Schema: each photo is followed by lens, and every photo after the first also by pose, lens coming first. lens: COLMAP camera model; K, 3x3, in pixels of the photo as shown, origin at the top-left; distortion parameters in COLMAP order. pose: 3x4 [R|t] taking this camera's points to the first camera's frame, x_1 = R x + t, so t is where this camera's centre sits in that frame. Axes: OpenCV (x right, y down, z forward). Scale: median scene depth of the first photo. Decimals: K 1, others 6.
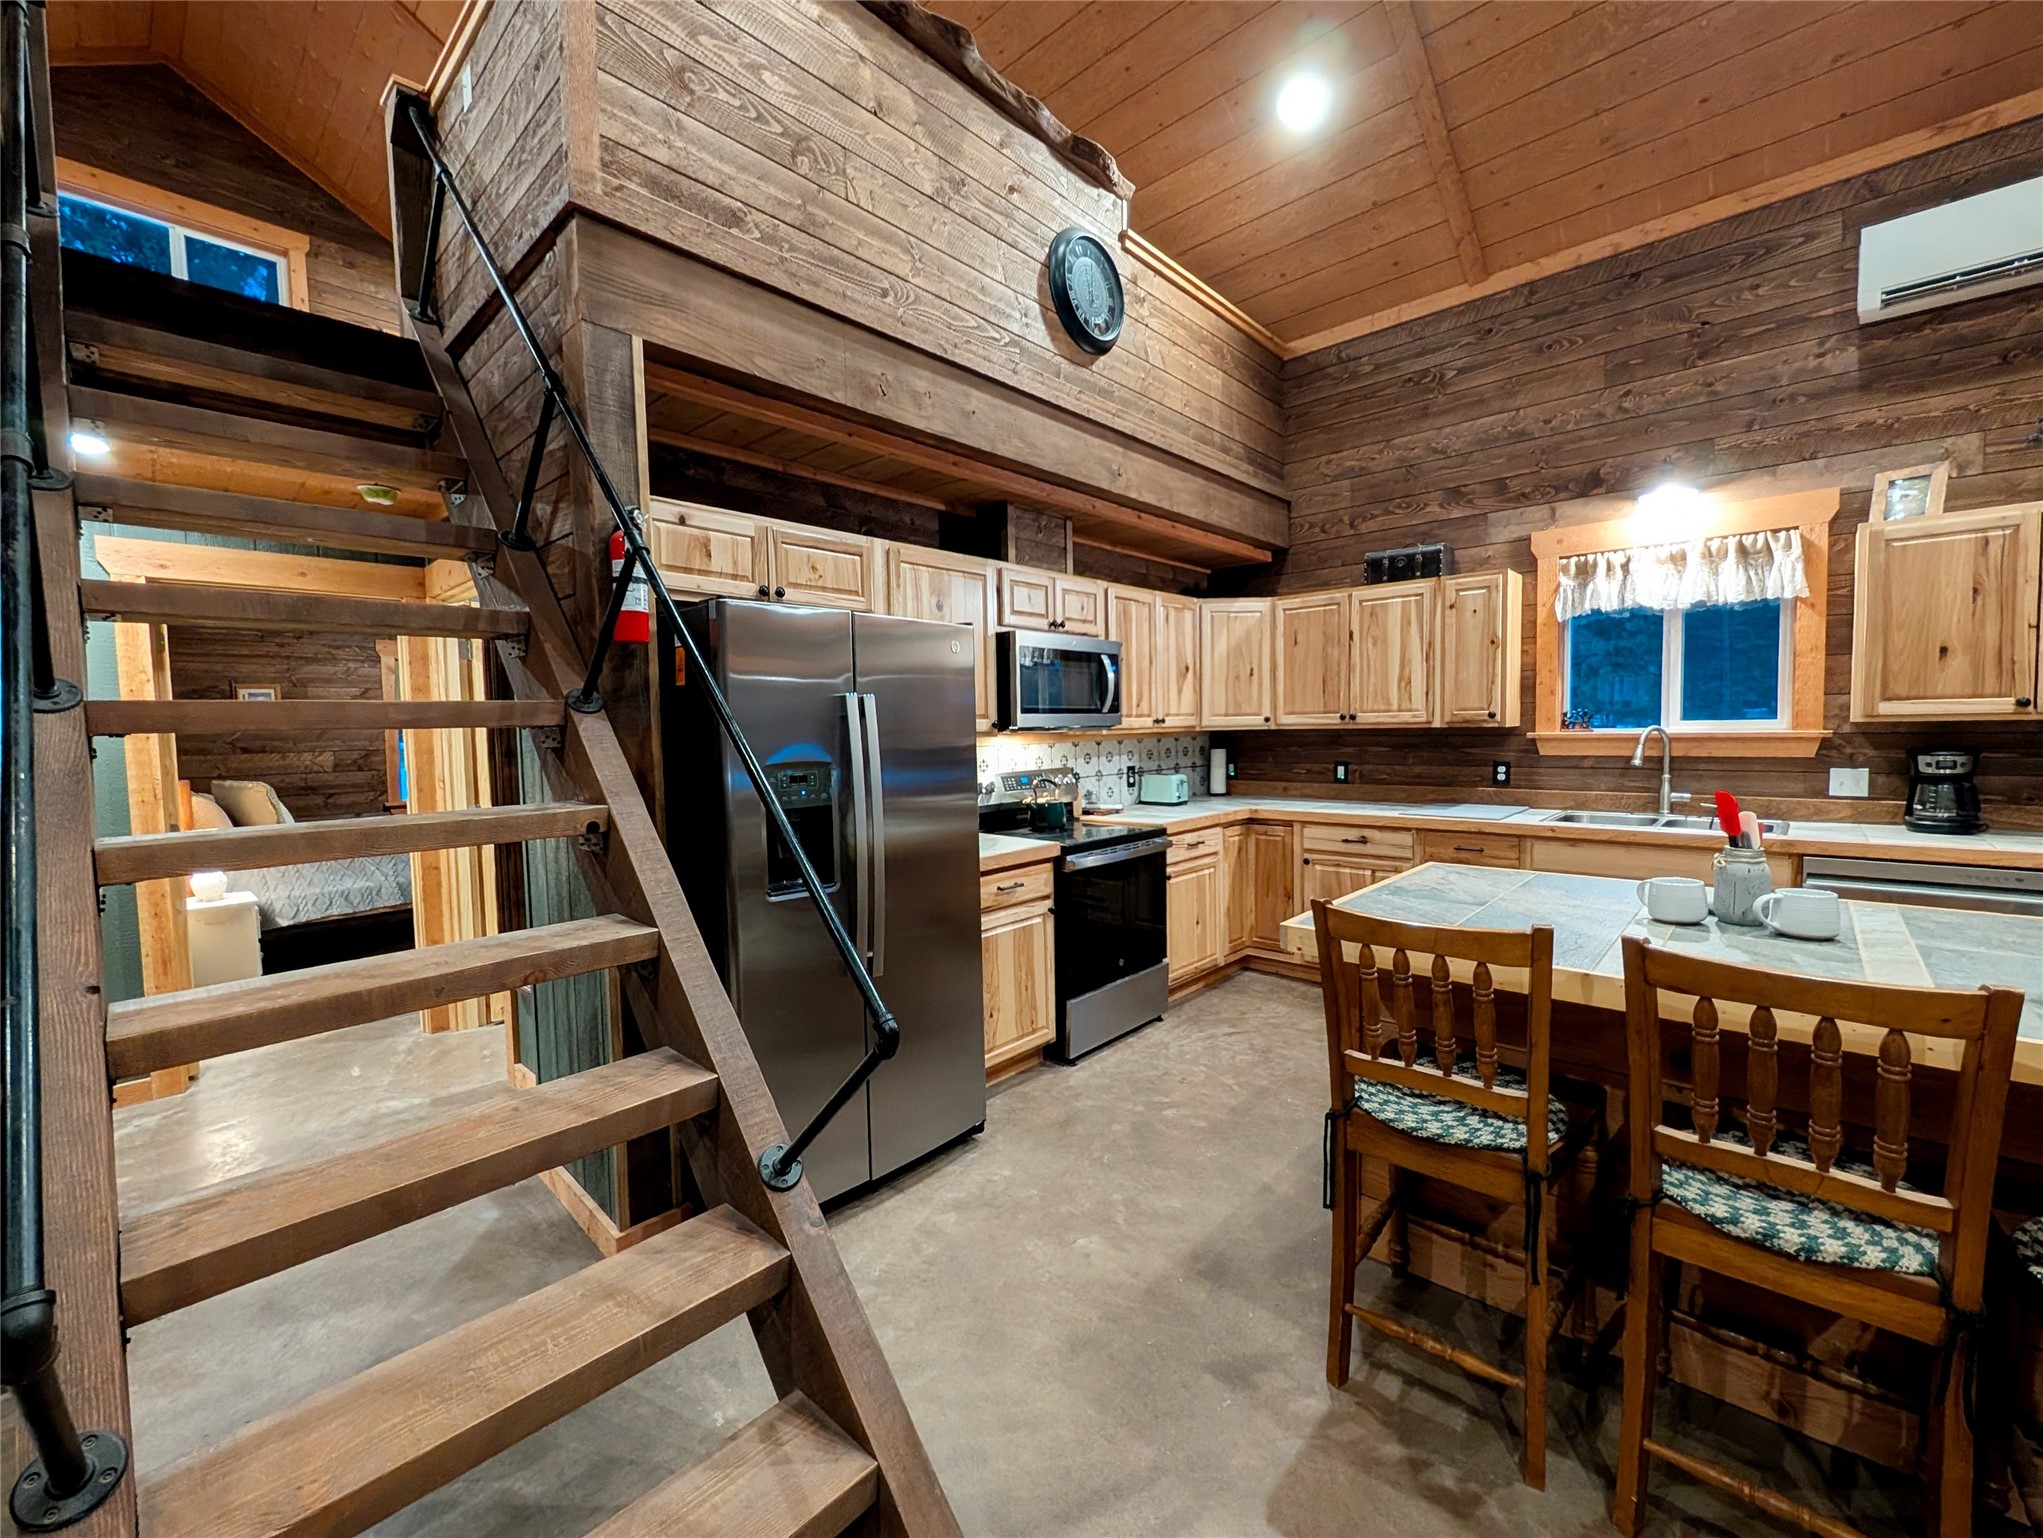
lens RADIAL K [[831.3, 0, 1021.5], [0, 831.3, 769.0], [0, 0, 1]] dist [-0.005016, 0.000051]
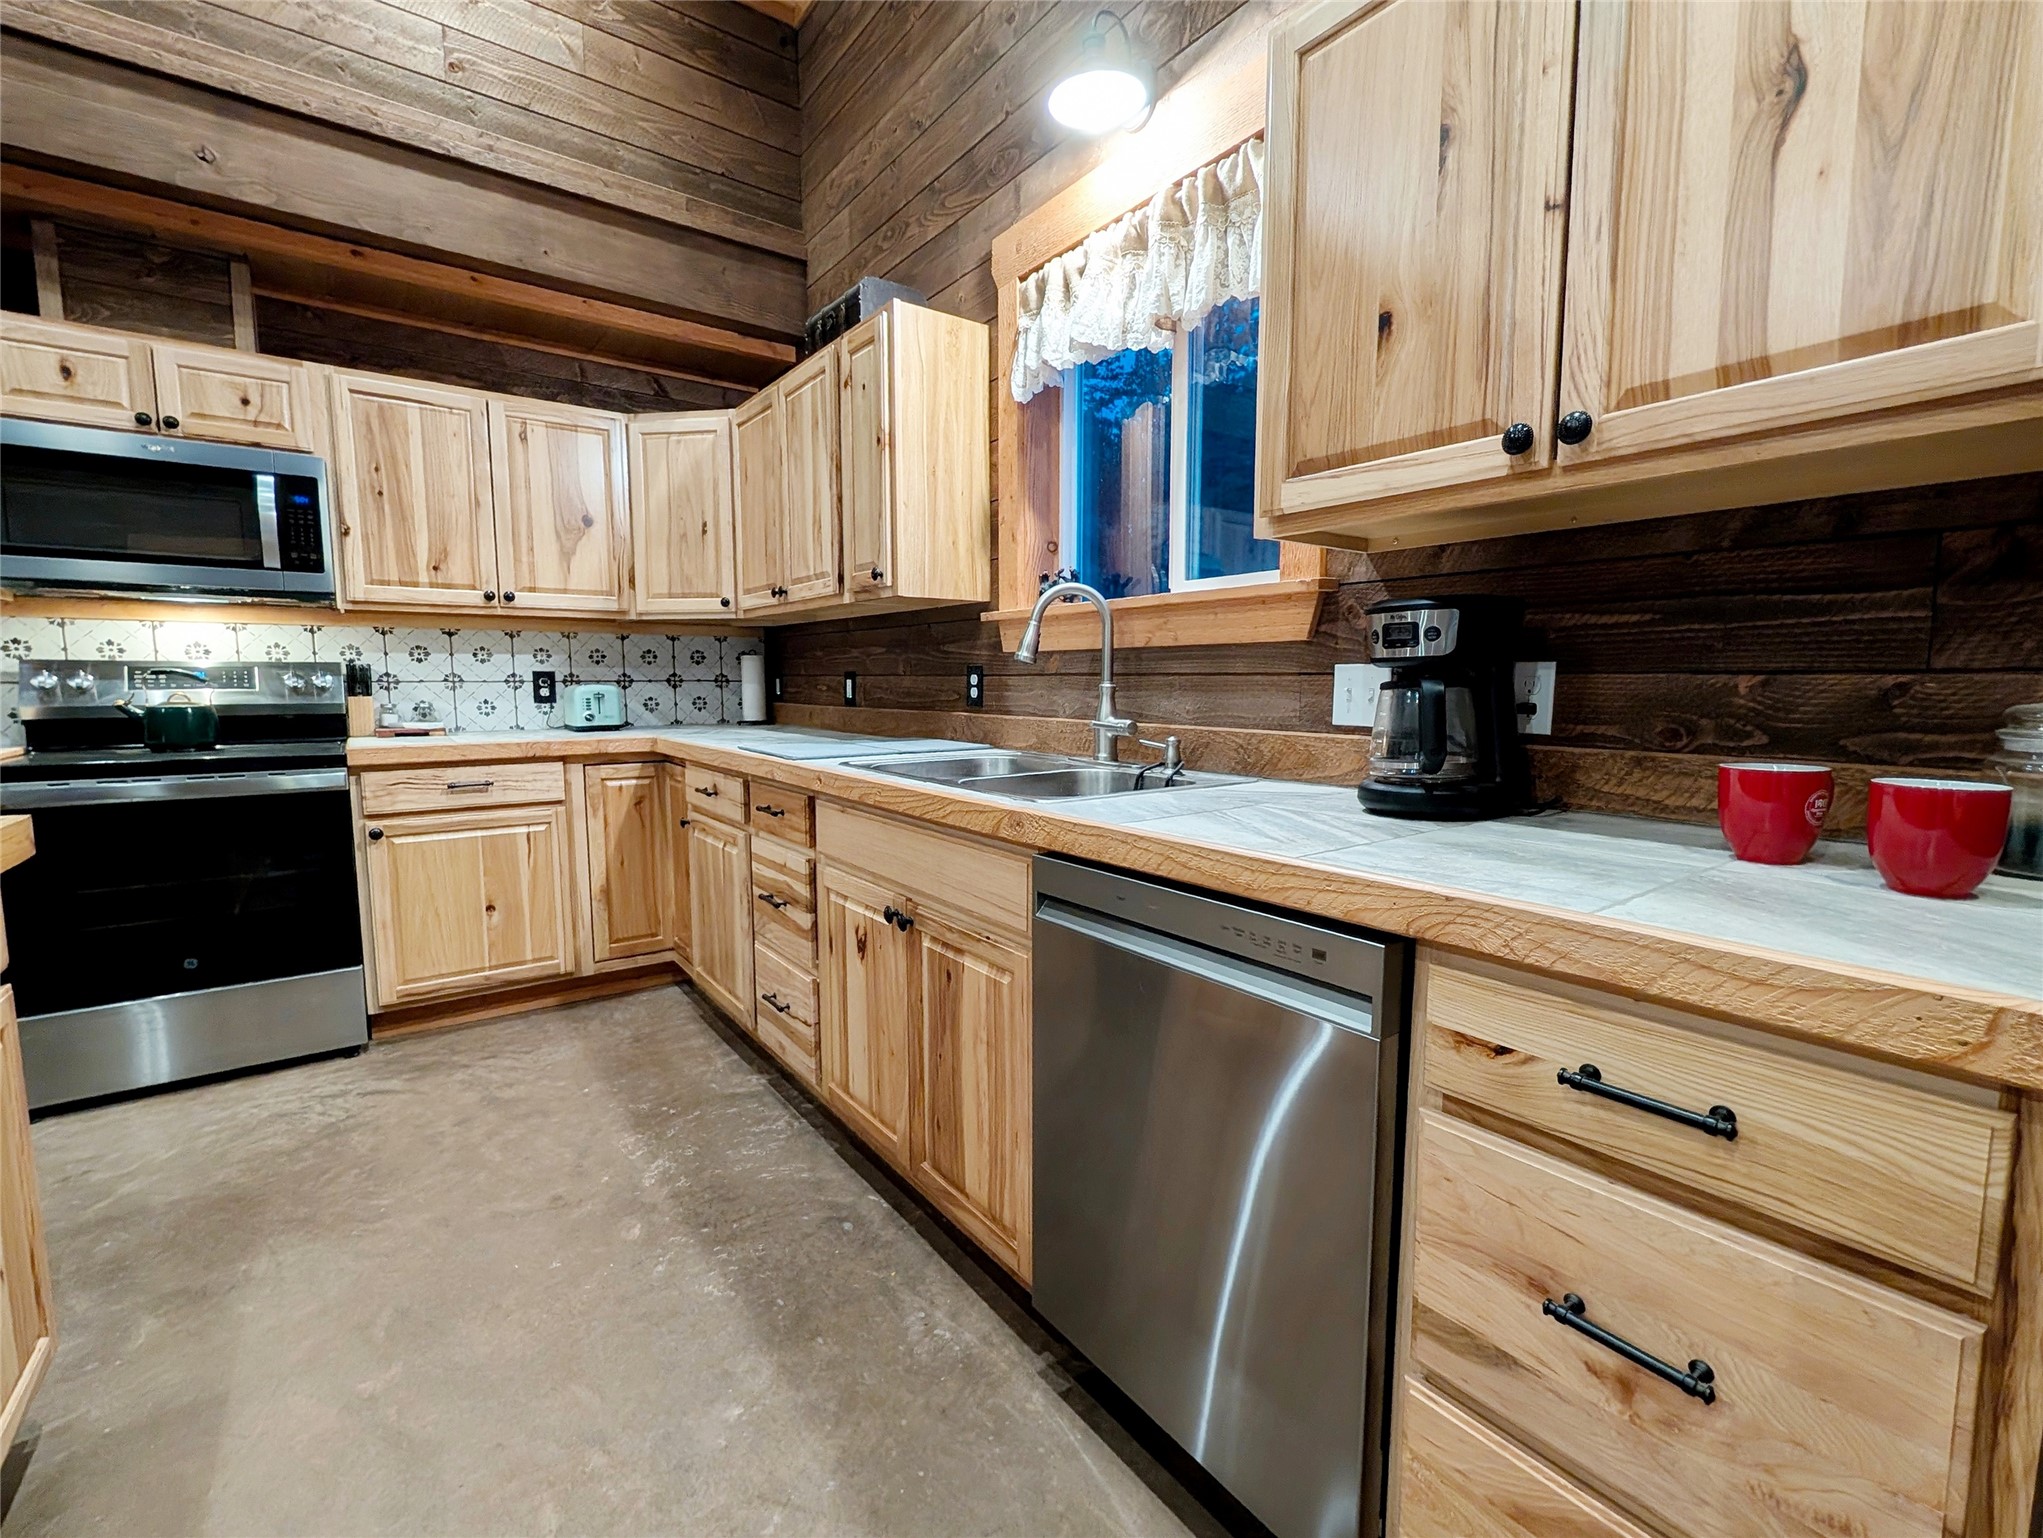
lens RADIAL K [[893.9, 0, 1028.0], [0, 893.9, 769.9], [0, 0, 1]] dist [-0.000974, 0.000874]
pose [[0.982969, 0.038864, -0.179613, 0.848098], [-0.029656, 0.998118, 0.053669, 0.033189], [0.181361, -0.047428, 0.982272, 0.461587]]
